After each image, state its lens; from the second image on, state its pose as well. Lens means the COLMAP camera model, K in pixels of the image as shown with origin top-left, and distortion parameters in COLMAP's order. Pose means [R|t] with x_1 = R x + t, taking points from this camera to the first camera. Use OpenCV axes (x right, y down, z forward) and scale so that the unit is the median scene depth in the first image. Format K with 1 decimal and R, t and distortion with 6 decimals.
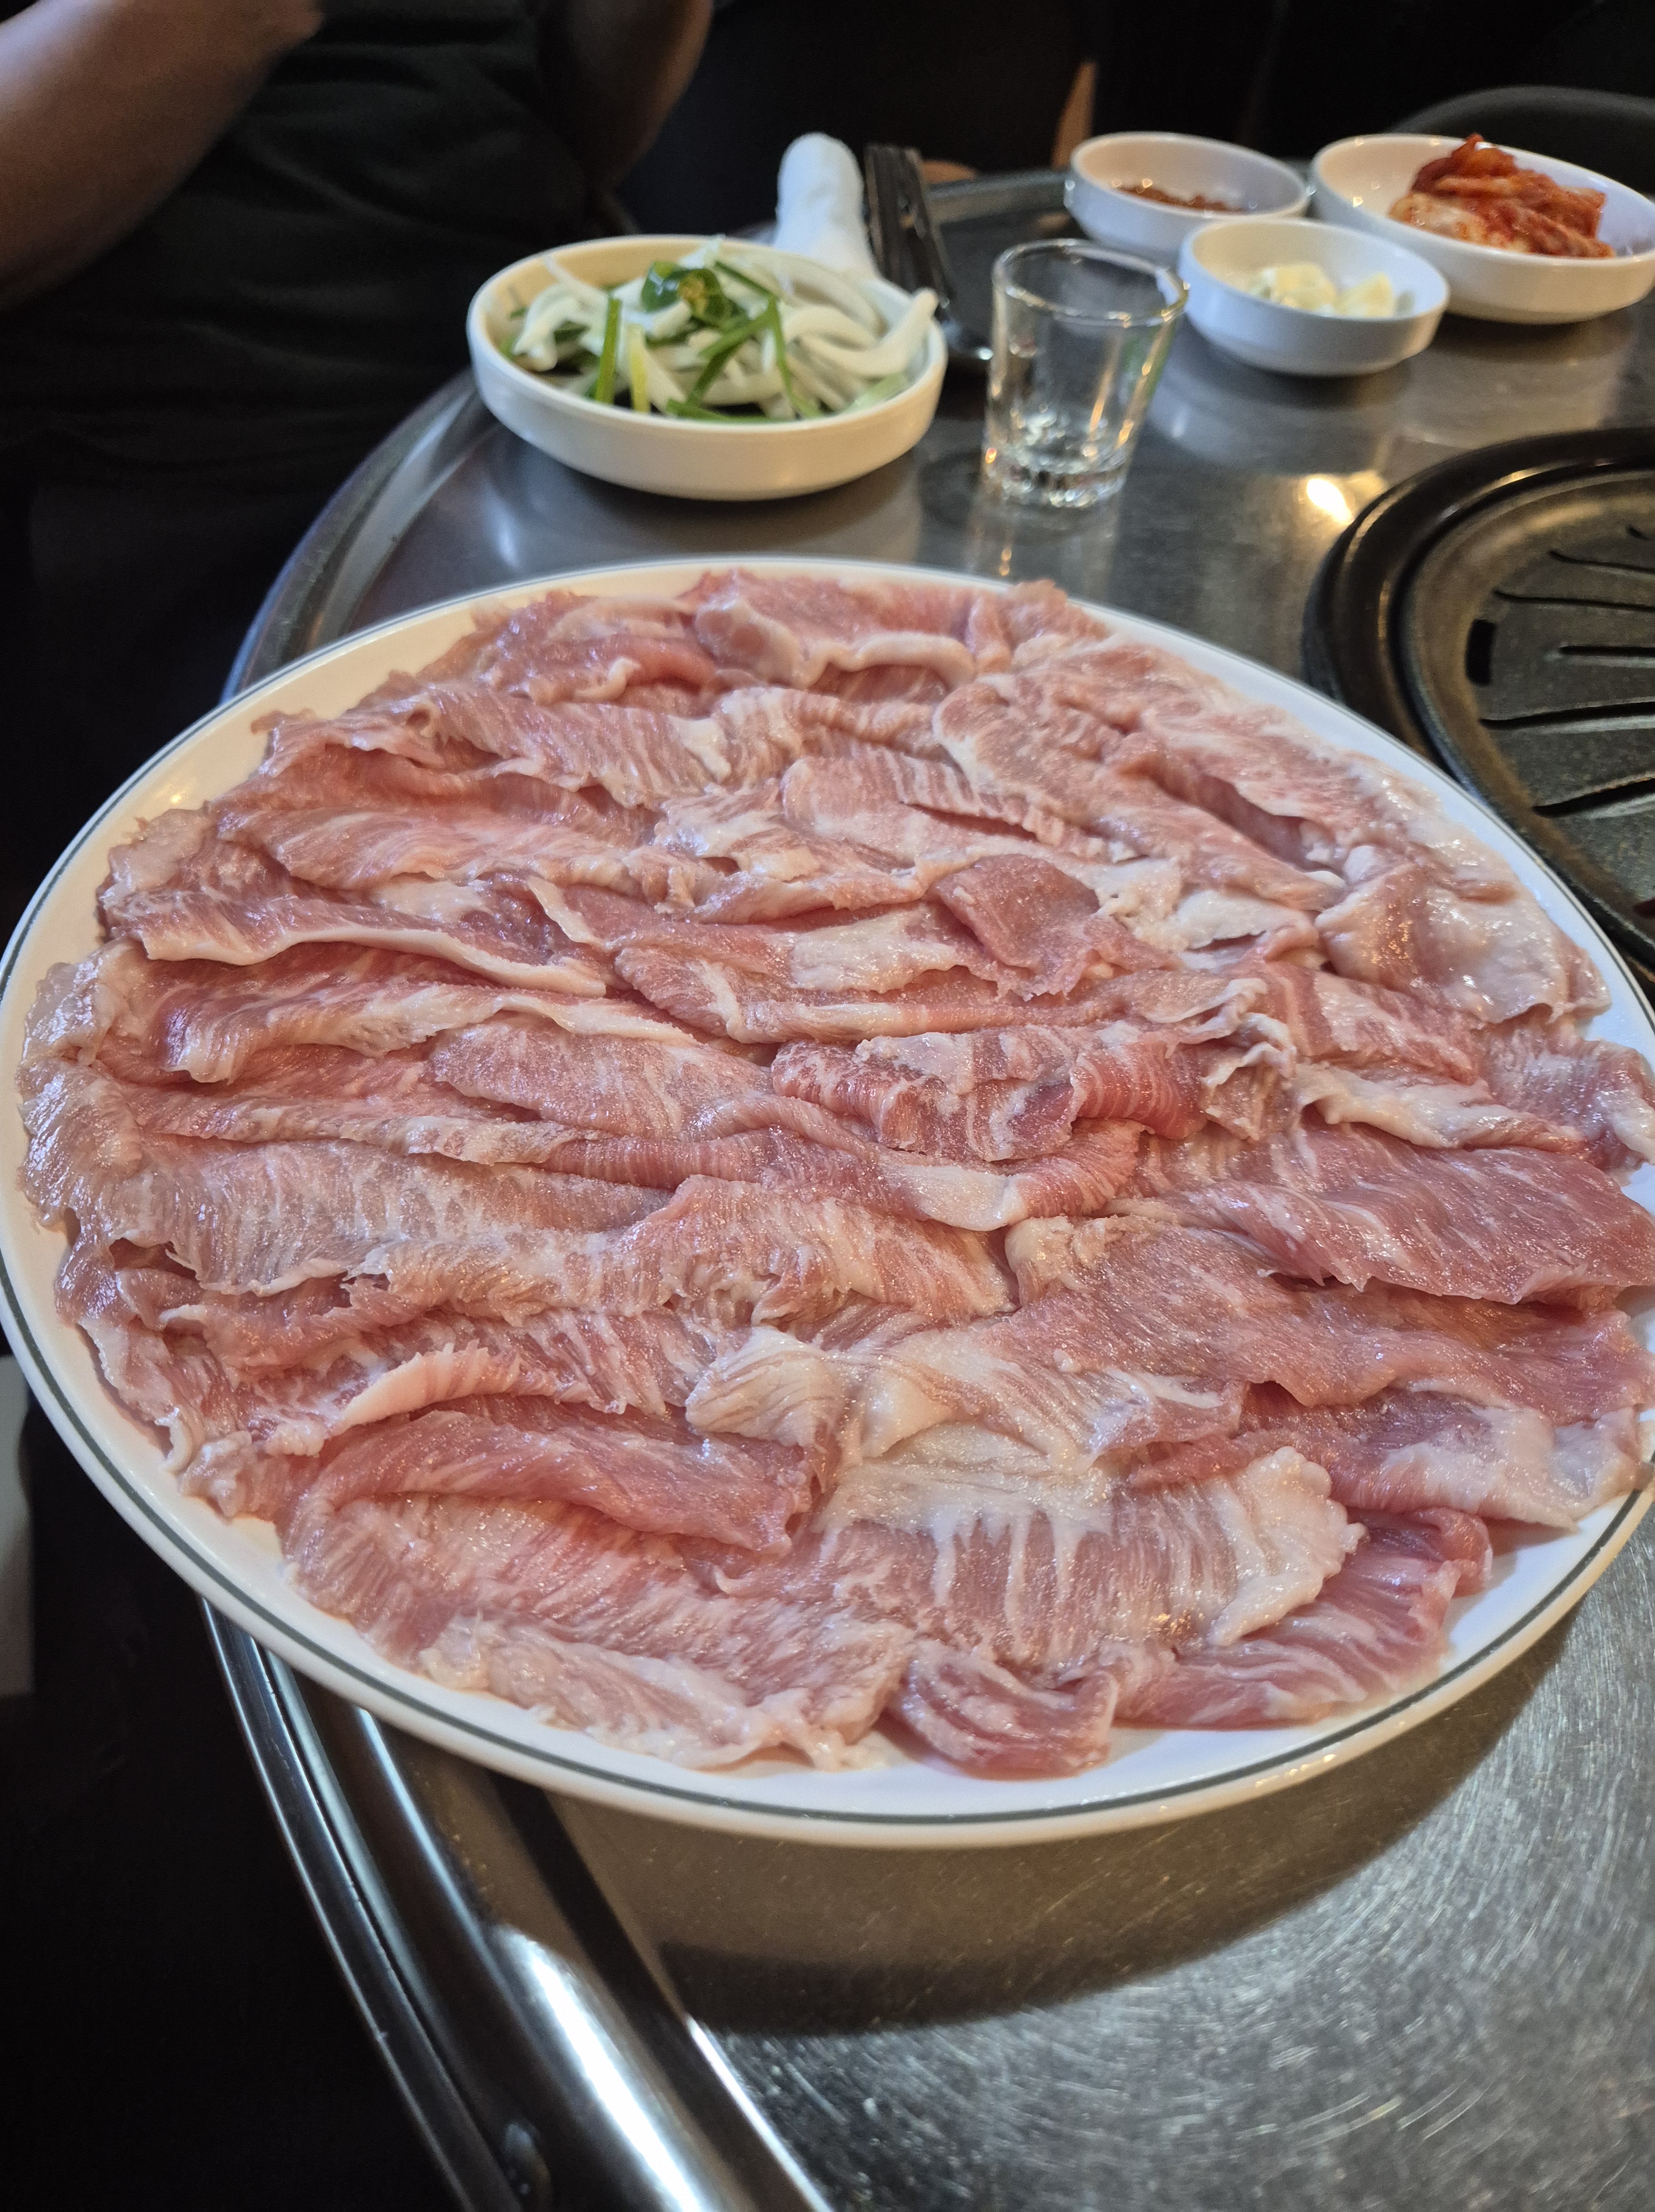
lens RADIAL K [[1537.8, 0, 823.3], [0, 1537.8, 1122.0], [0, 0, 1]] dist [0.051677, -0.059111]
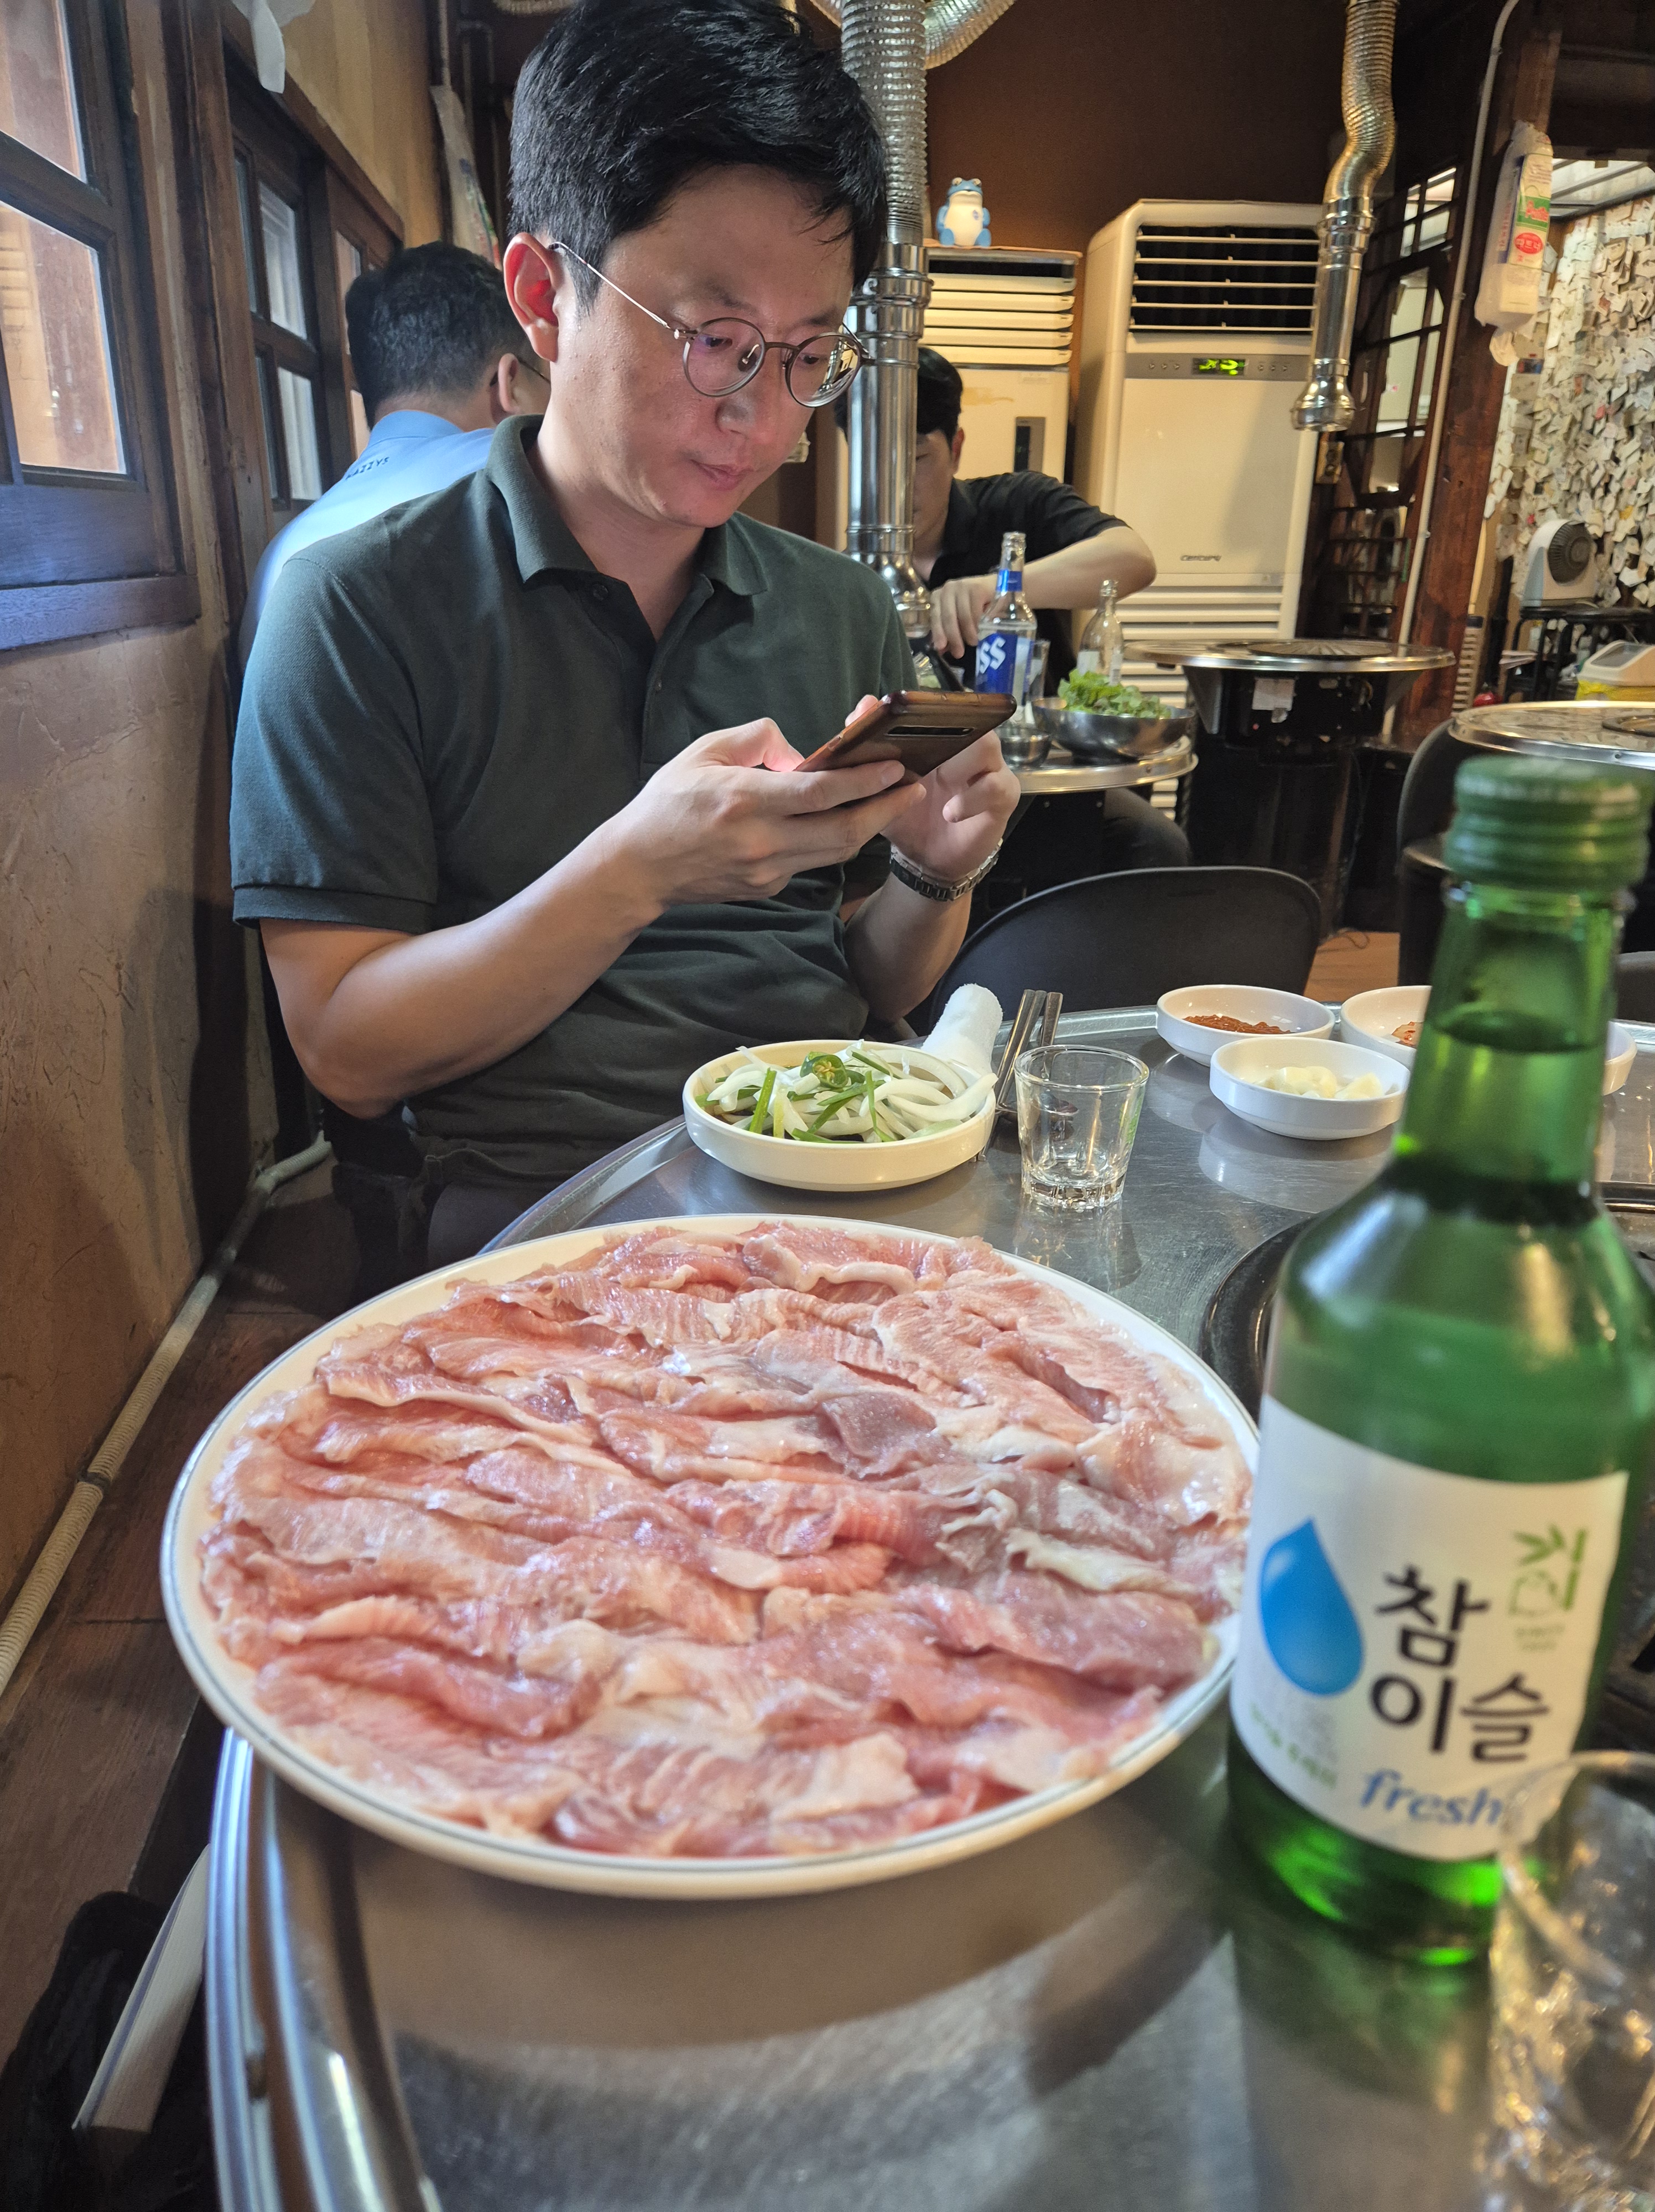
lens RADIAL K [[1537.8, 0, 823.3], [0, 1537.8, 1122.0], [0, 0, 1]] dist [0.051677, -0.059111]
pose [[0.965463, 0.031343, -0.258650, 0.447221], [-0.146719, 0.885770, -0.440323, 0.260128], [0.215303, 0.463064, 0.859777, -0.405175]]
